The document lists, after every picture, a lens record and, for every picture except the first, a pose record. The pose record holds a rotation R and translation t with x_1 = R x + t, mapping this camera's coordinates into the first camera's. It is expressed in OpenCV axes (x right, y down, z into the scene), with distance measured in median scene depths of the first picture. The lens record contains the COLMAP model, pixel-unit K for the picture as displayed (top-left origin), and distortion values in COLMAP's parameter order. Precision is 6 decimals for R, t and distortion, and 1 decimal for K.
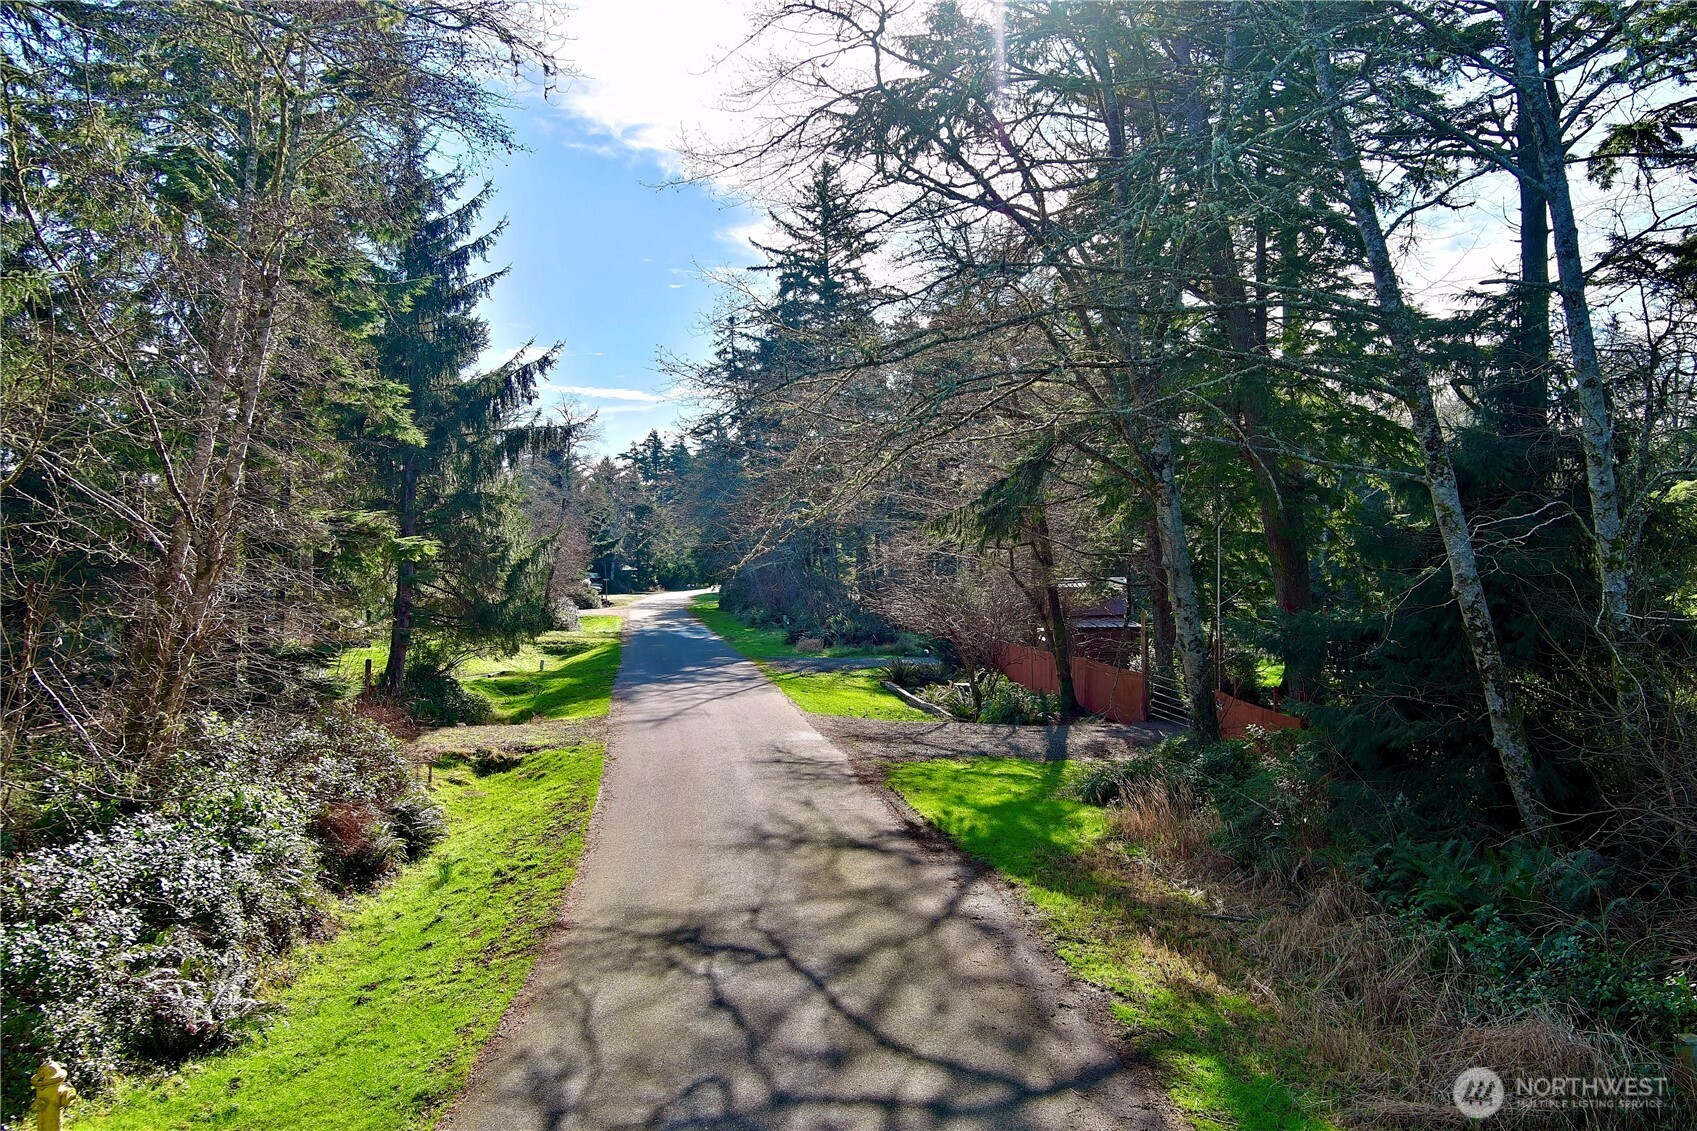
lens RADIAL K [[1352.3, 0, 844.1], [0, 1352.3, 568.5], [0, 0, 1]] dist [0.029105, -0.027616]
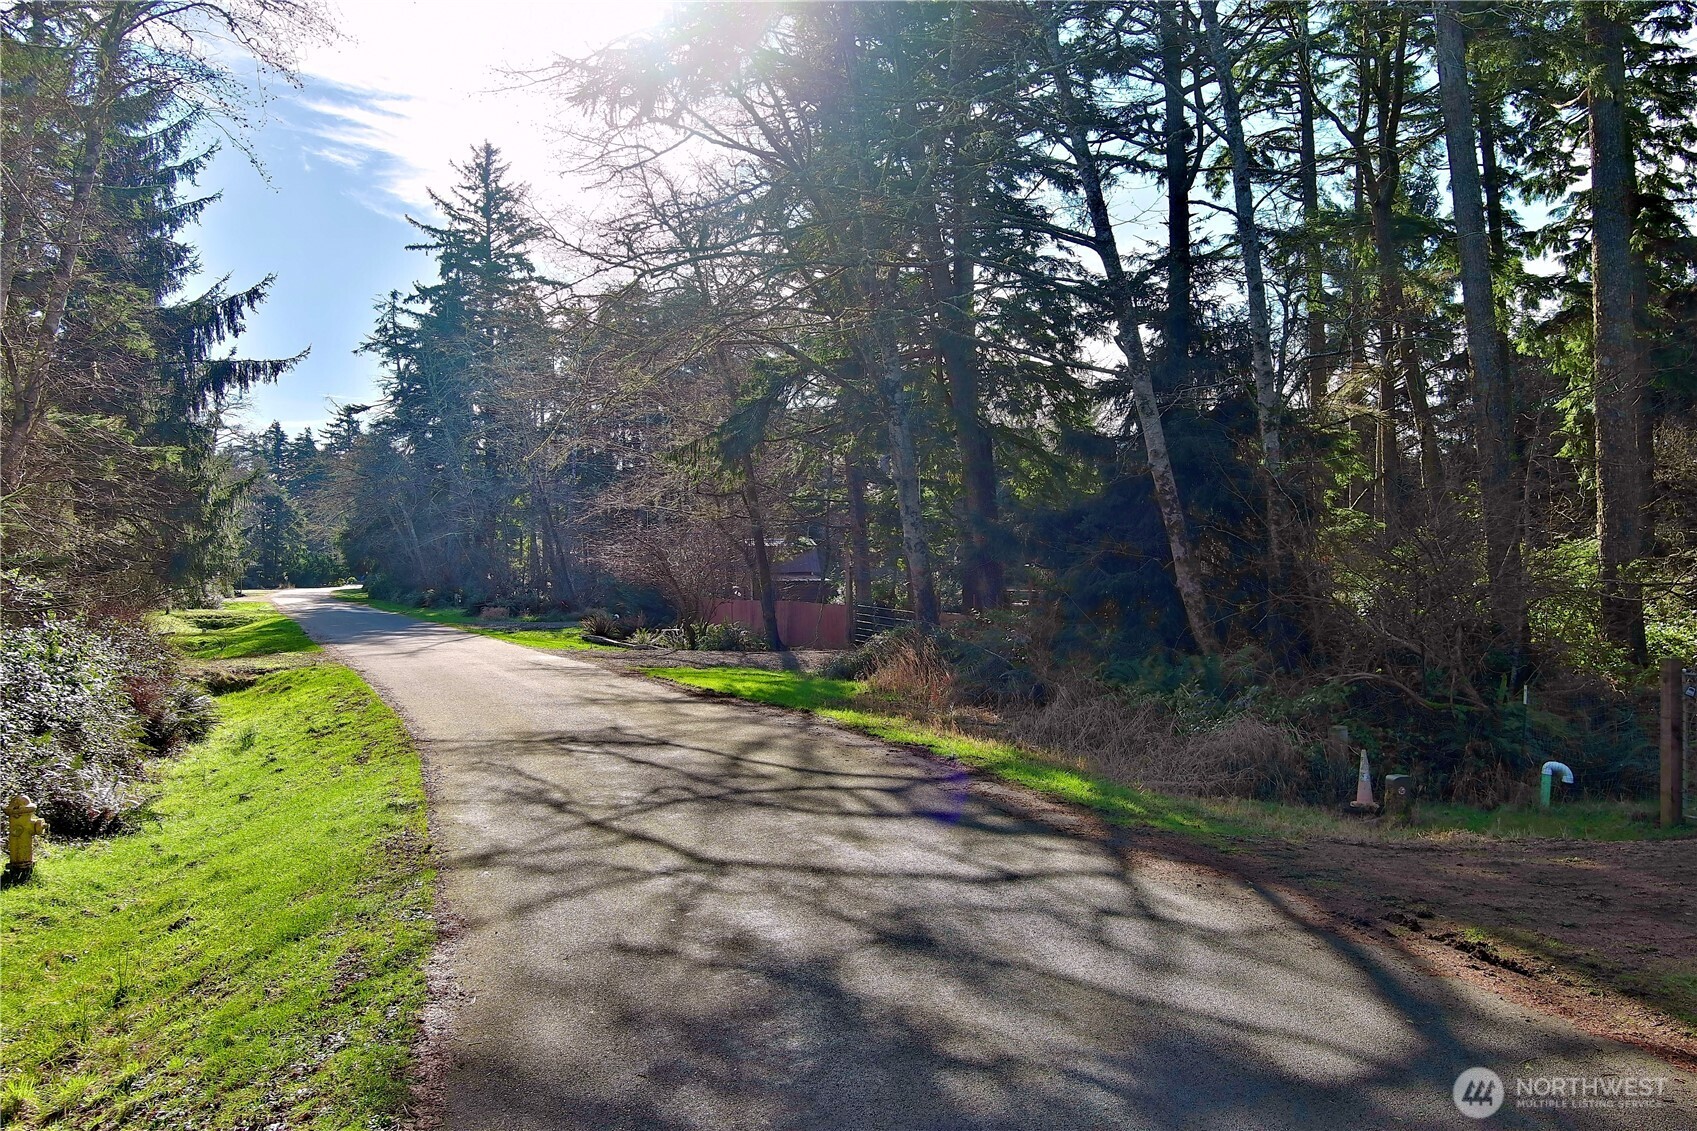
lens RADIAL K [[1352.3, 0, 854.9], [0, 1352.3, 566.5], [0, 0, 1]] dist [0.029105, -0.027616]
pose [[0.962099, 0.004091, 0.272669, -0.069797], [-0.000794, 0.999925, -0.012202, 0.055783], [-0.272698, 0.011523, 0.962031, -0.061468]]
